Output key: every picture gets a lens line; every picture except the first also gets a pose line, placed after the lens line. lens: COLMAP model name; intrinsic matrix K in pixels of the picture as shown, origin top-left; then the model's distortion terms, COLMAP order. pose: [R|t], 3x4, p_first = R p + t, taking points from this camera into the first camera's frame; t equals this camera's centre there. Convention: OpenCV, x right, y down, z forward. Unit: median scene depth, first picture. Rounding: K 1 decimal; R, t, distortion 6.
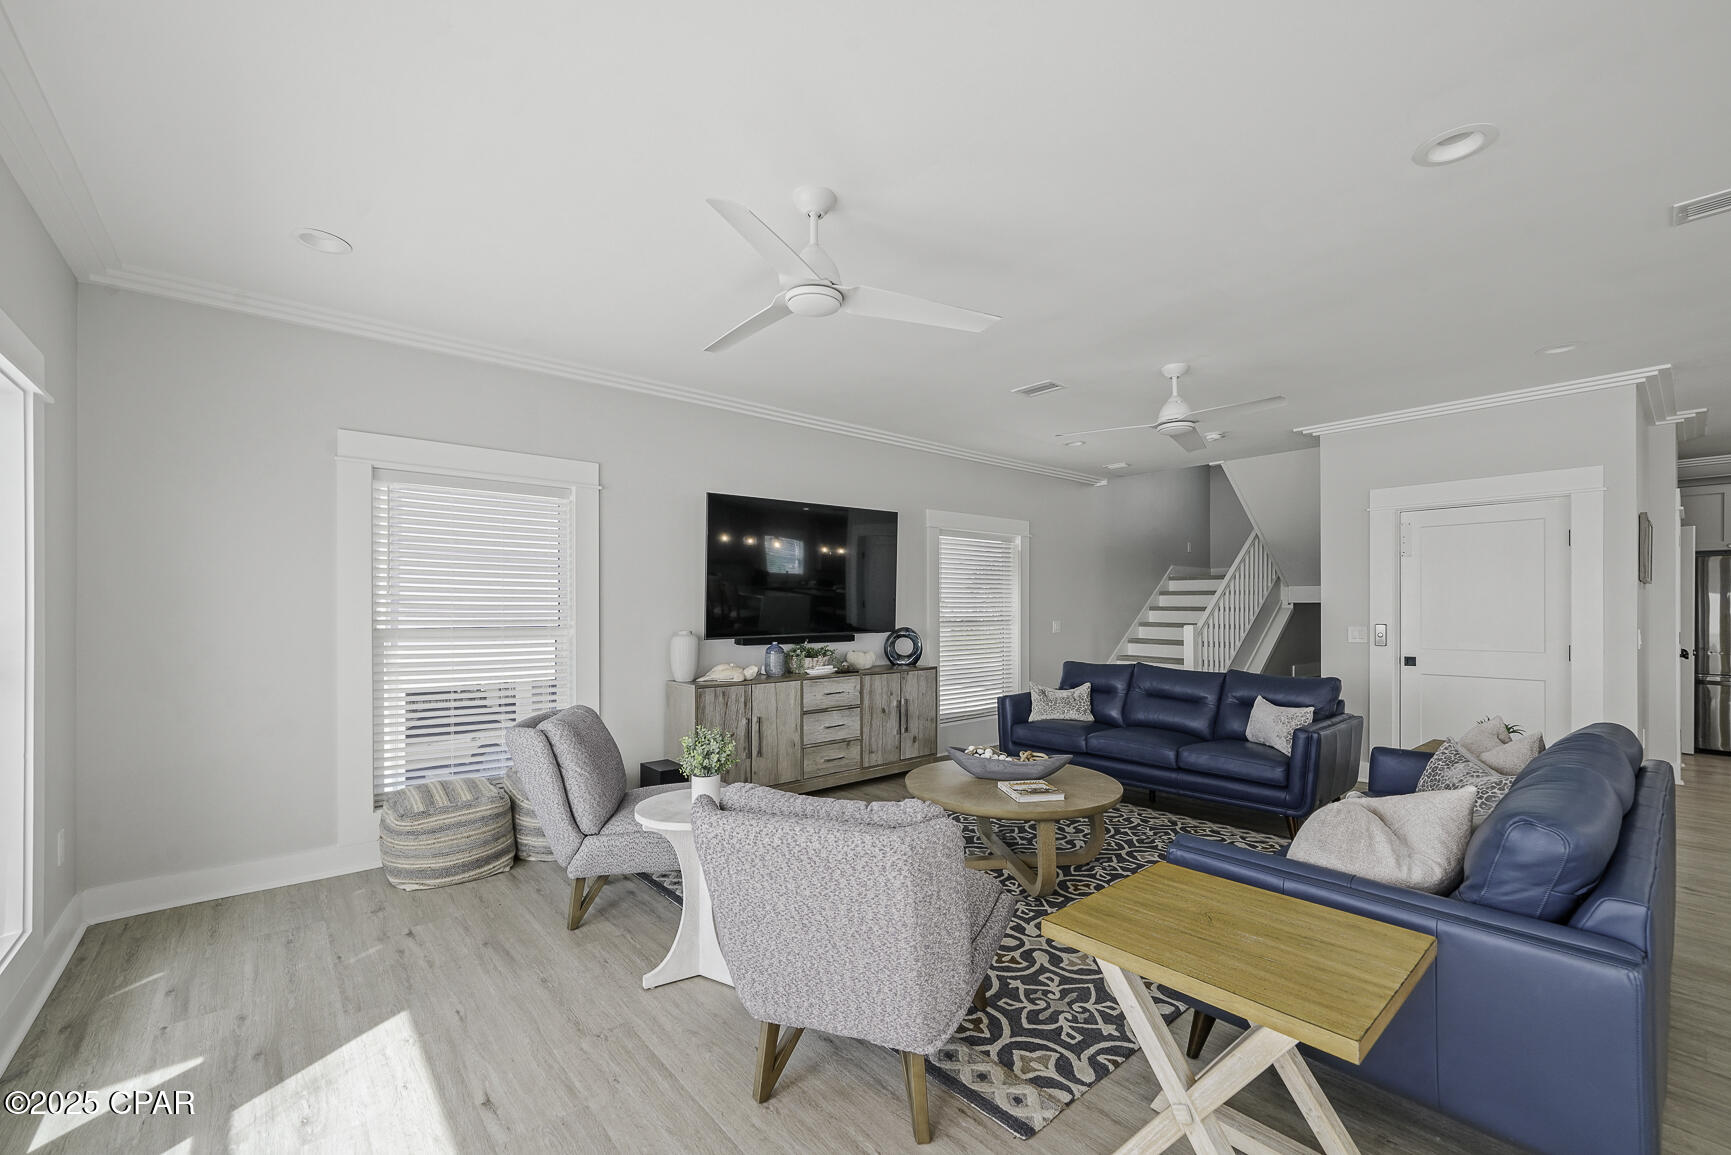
lens RADIAL K [[730.7, 0, 865.4], [0, 730.7, 600.6], [0, 0, 1]] dist [0.000186, 0.000058]
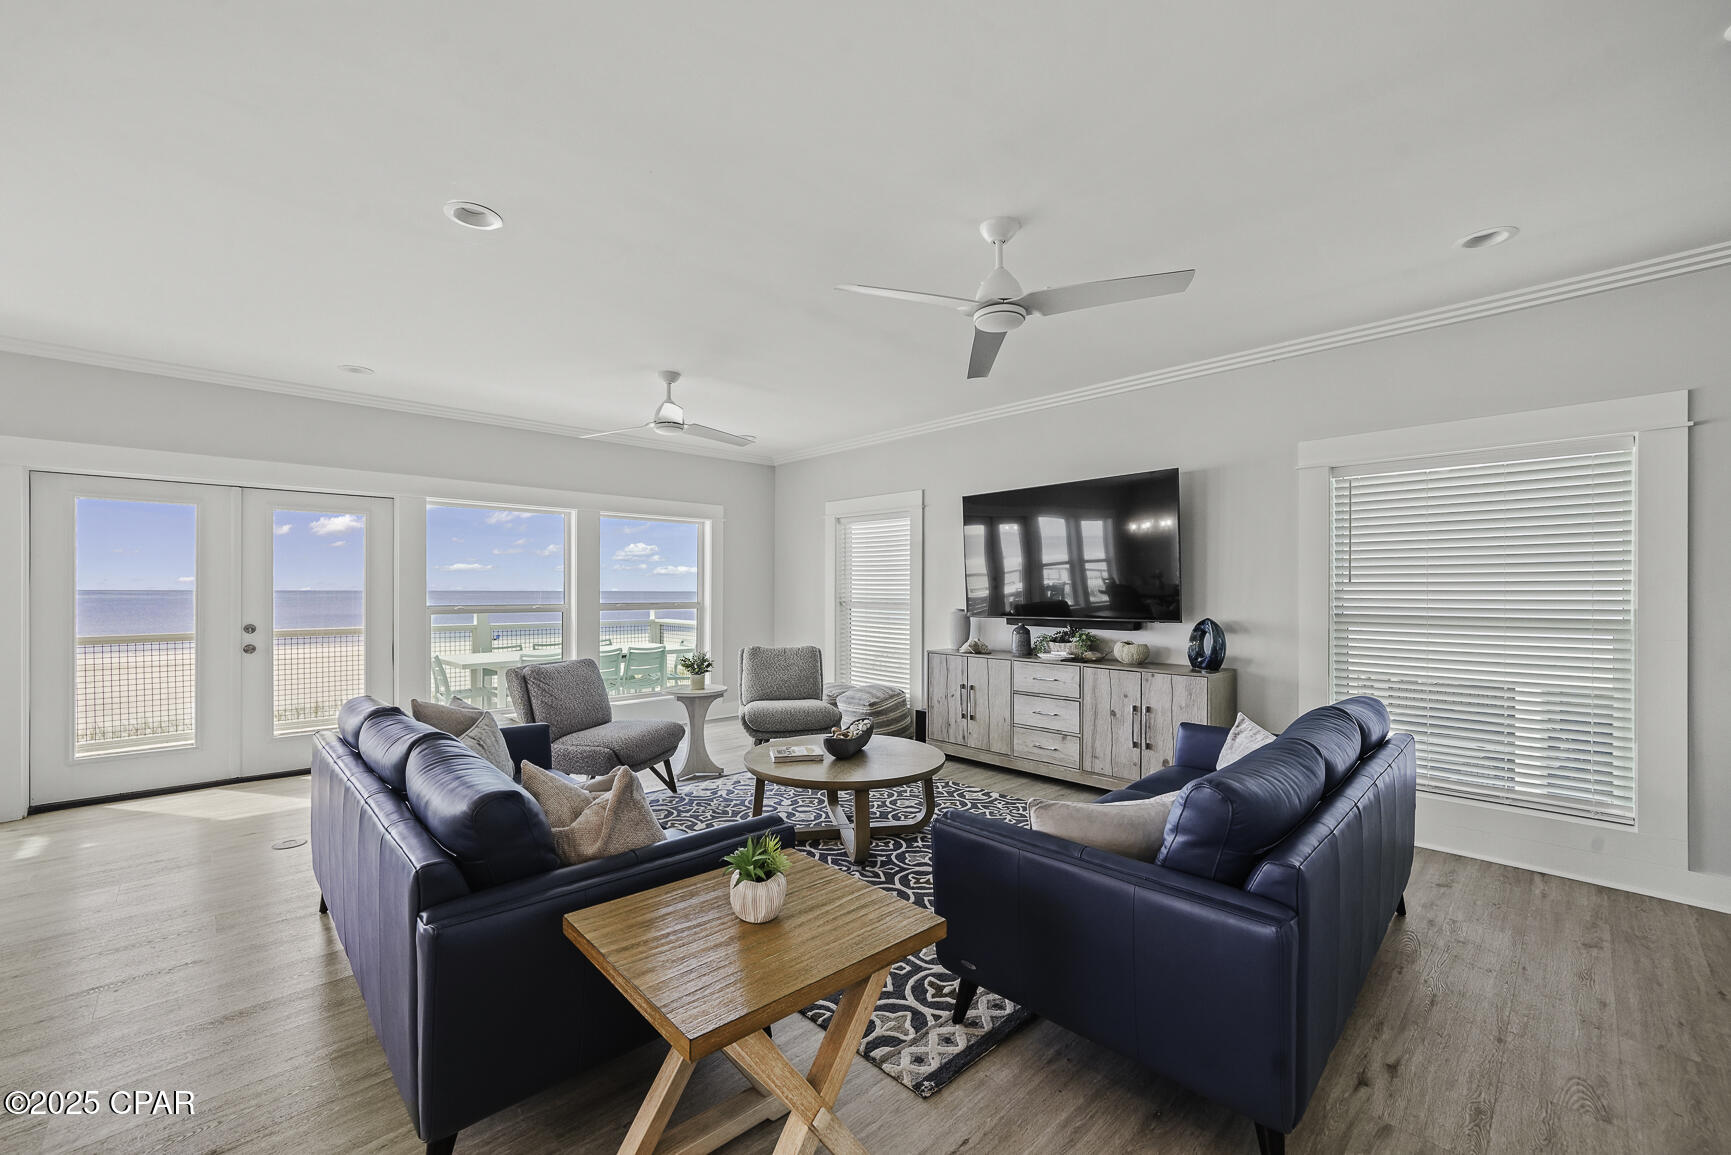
lens RADIAL K [[688.1, 0, 863.9], [0, 688.1, 595.2], [0, 0, 1]] dist [-0.000173, 0.000203]
pose [[0.068652, 0.003401, -0.997635, 0.817509], [0.000685, 0.999994, 0.003456, 0.012383], [0.997640, -0.000921, 0.068649, 0.677402]]
